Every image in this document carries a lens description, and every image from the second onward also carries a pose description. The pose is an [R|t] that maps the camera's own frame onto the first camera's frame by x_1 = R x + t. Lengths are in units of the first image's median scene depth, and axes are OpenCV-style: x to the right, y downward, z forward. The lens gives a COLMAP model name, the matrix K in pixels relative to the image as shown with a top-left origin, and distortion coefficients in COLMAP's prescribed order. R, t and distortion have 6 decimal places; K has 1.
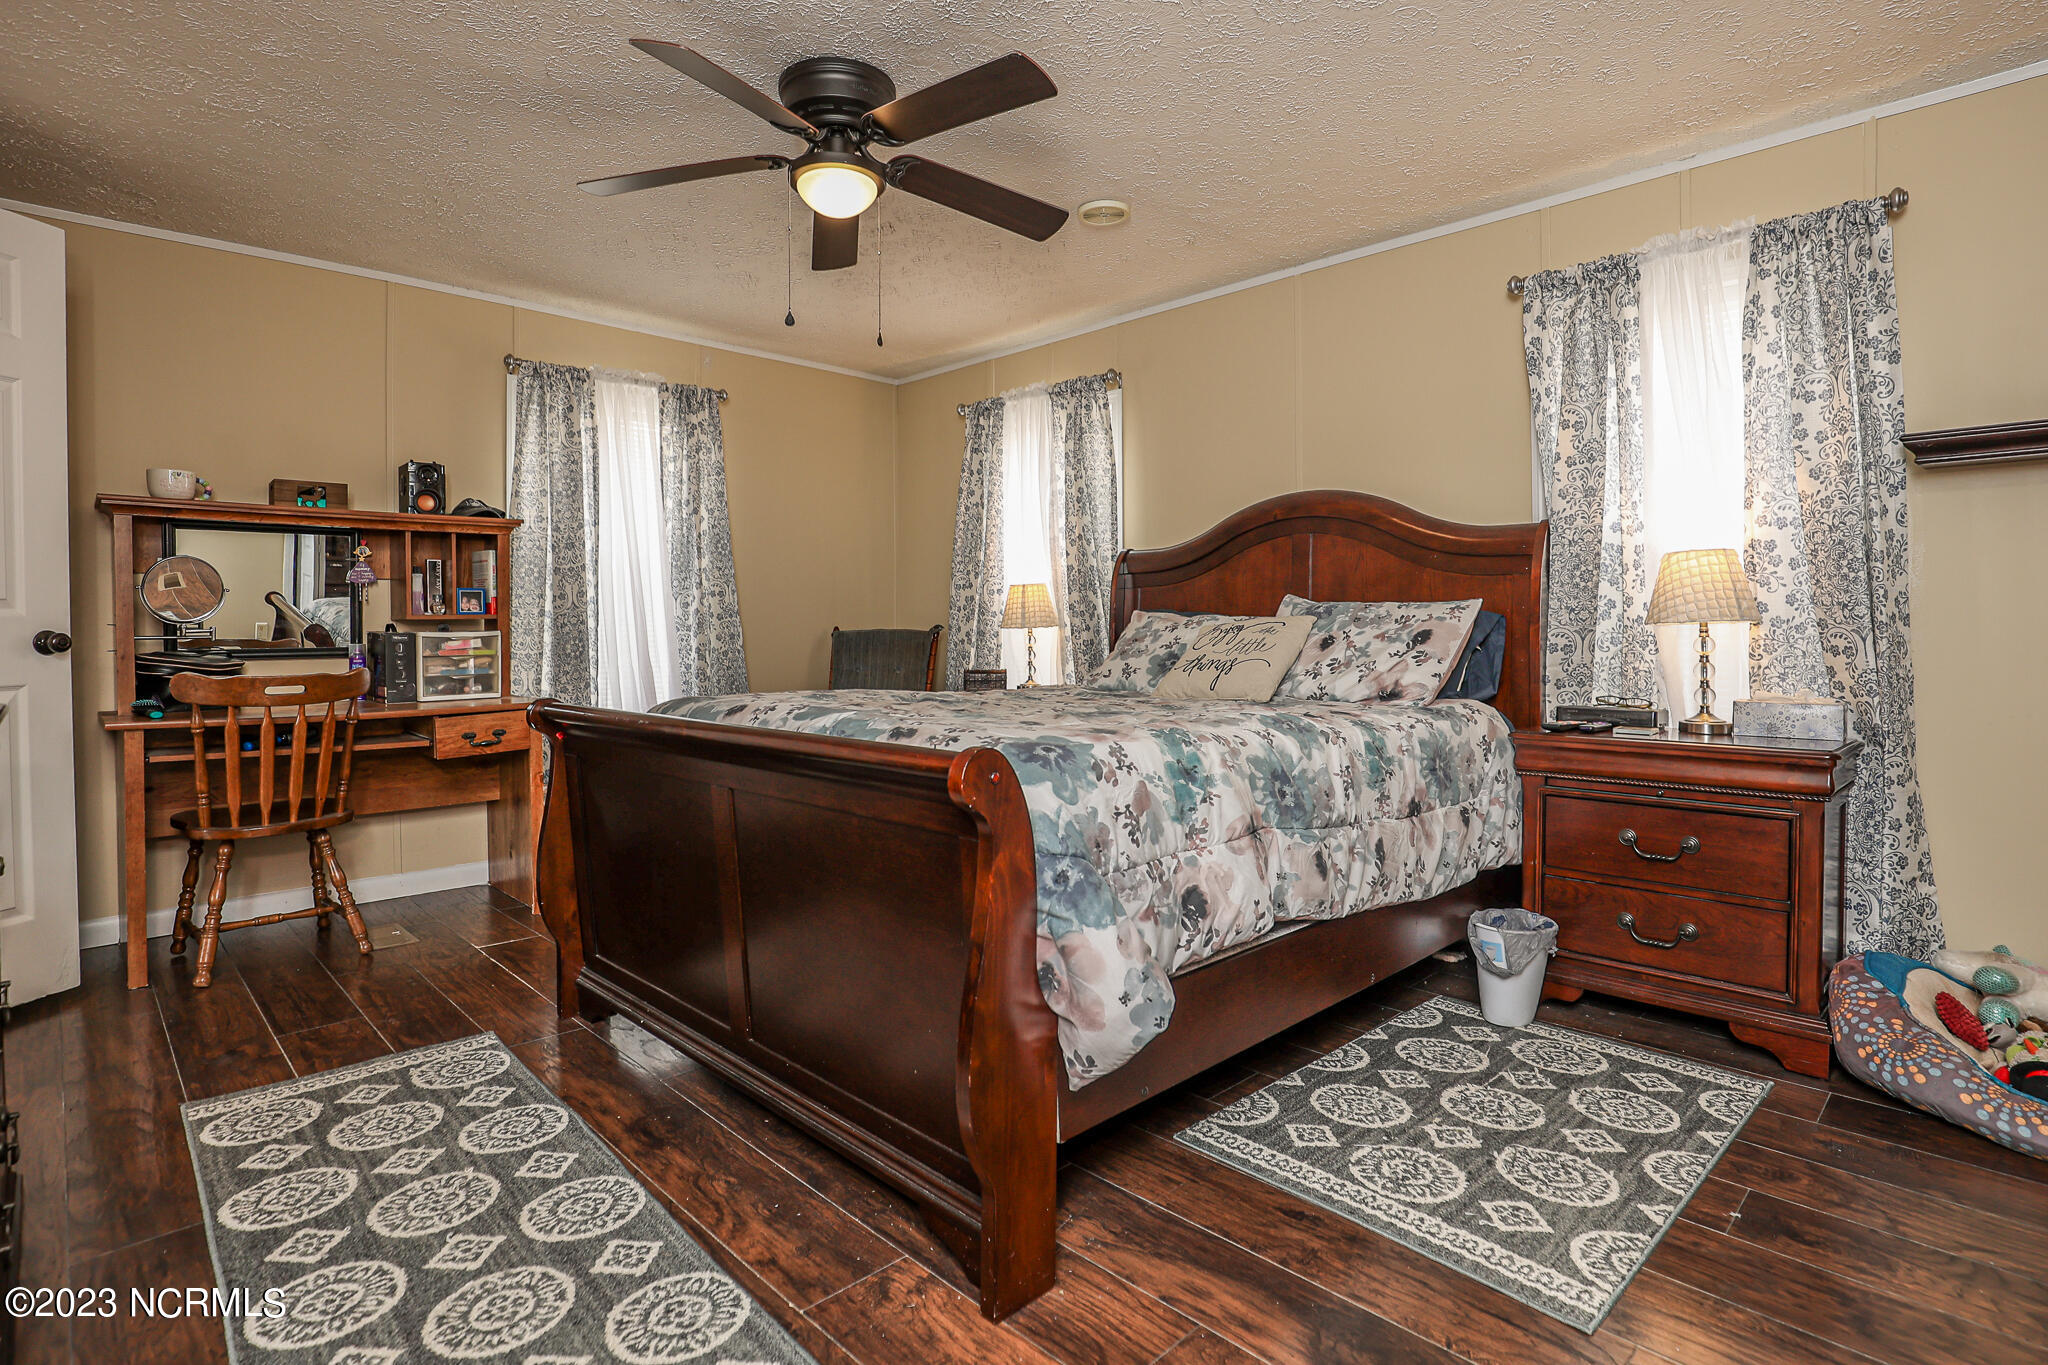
lens RADIAL K [[950.7, 0, 1057.8], [0, 950.7, 644.0], [0, 0, 1]] dist [-0.038832, 0.007165]
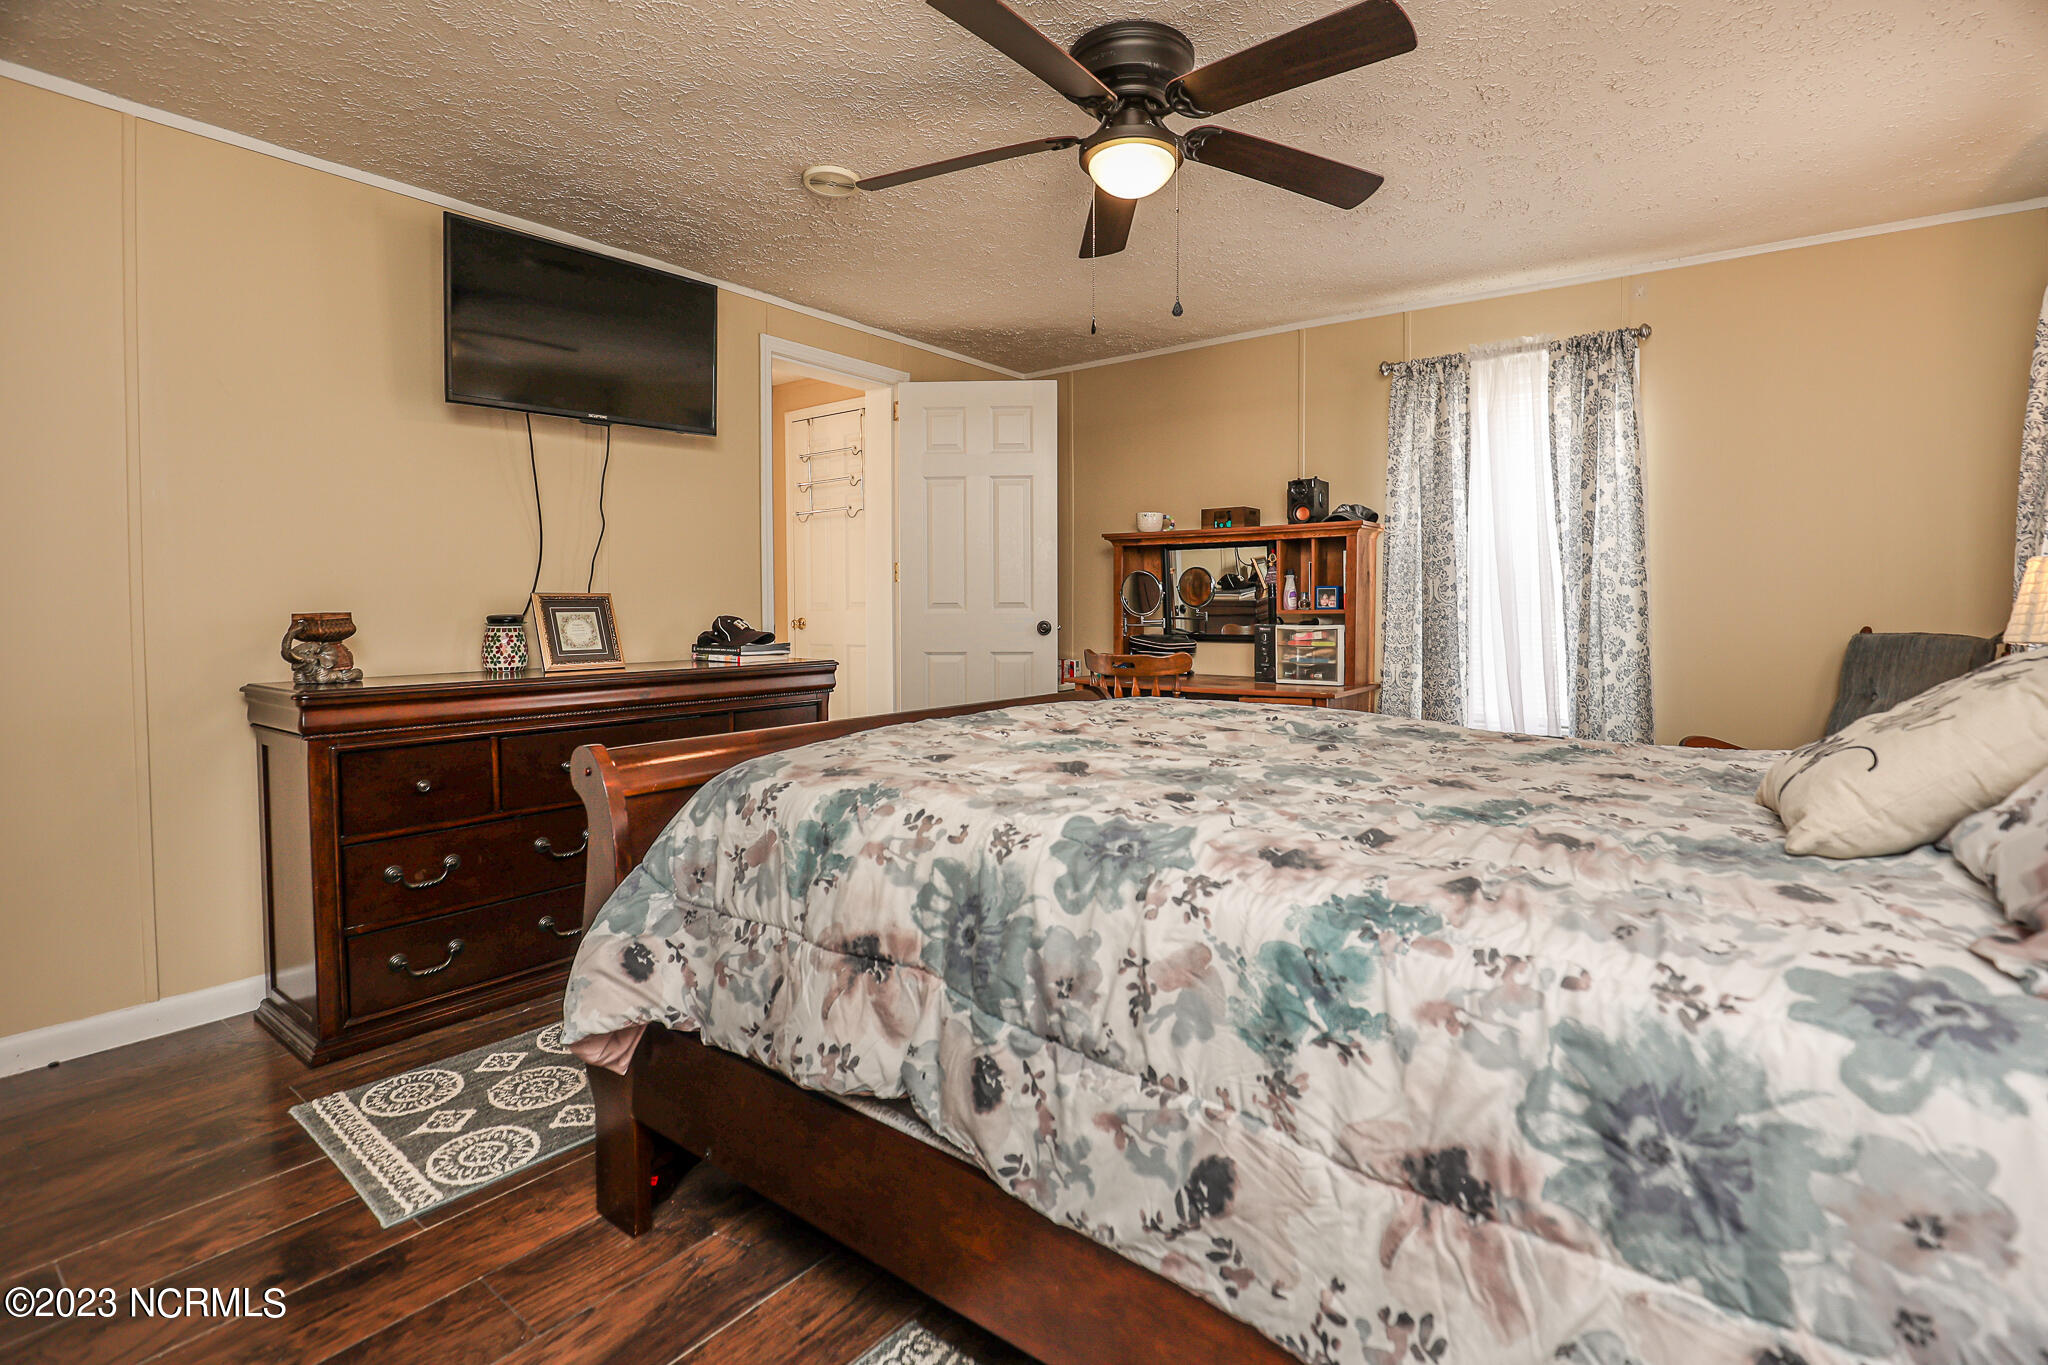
lens RADIAL K [[950.7, 0, 1057.8], [0, 950.7, 644.0], [0, 0, 1]] dist [-0.038832, 0.007165]
pose [[0.179947, 0.043288, -0.982723, 0.430493], [-0.019410, 0.998993, 0.040451, -0.030180], [0.983485, 0.011795, 0.180606, 0.480398]]
